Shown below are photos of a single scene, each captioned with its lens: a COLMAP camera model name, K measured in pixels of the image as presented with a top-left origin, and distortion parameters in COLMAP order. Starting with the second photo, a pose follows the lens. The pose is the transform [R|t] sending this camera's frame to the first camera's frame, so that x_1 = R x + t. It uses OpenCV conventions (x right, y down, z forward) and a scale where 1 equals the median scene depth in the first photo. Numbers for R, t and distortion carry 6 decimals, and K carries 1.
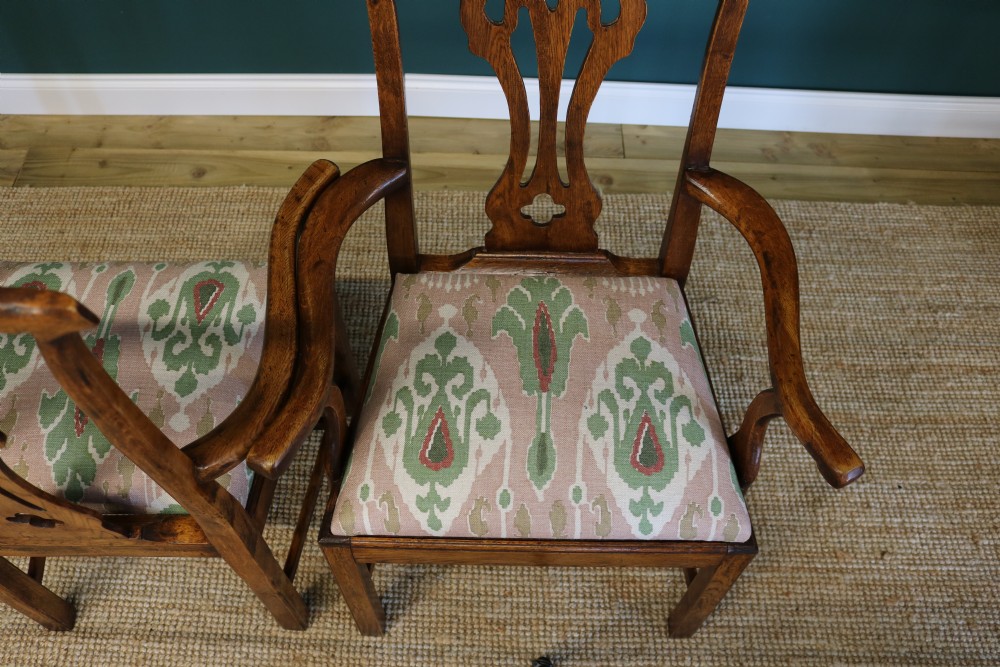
lens RADIAL K [[872.8, 0, 500.0], [0, 872.8, 333.5], [0, 0, 1]] dist [-0.135312, 0.104180]
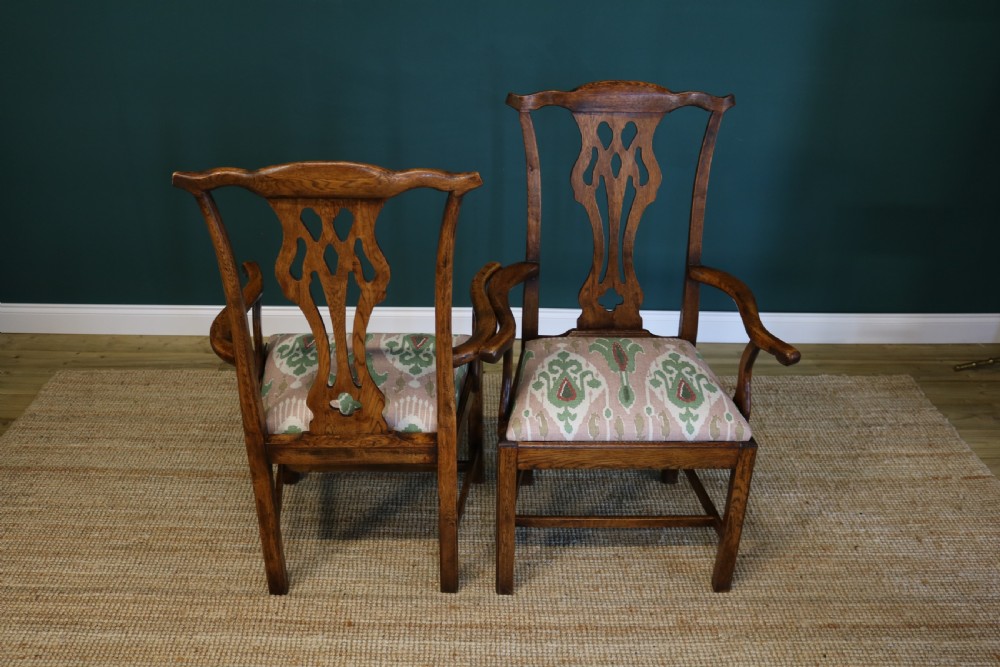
lens RADIAL K [[924.5, 0, 500.0], [0, 924.5, 333.5], [0, 0, 1]] dist [-0.159505, 0.179632]
pose [[0.999651, -0.008986, 0.024843, -0.240969], [0.019804, 0.877291, -0.479551, 0.879247], [-0.017485, 0.479875, 0.877162, -0.654727]]
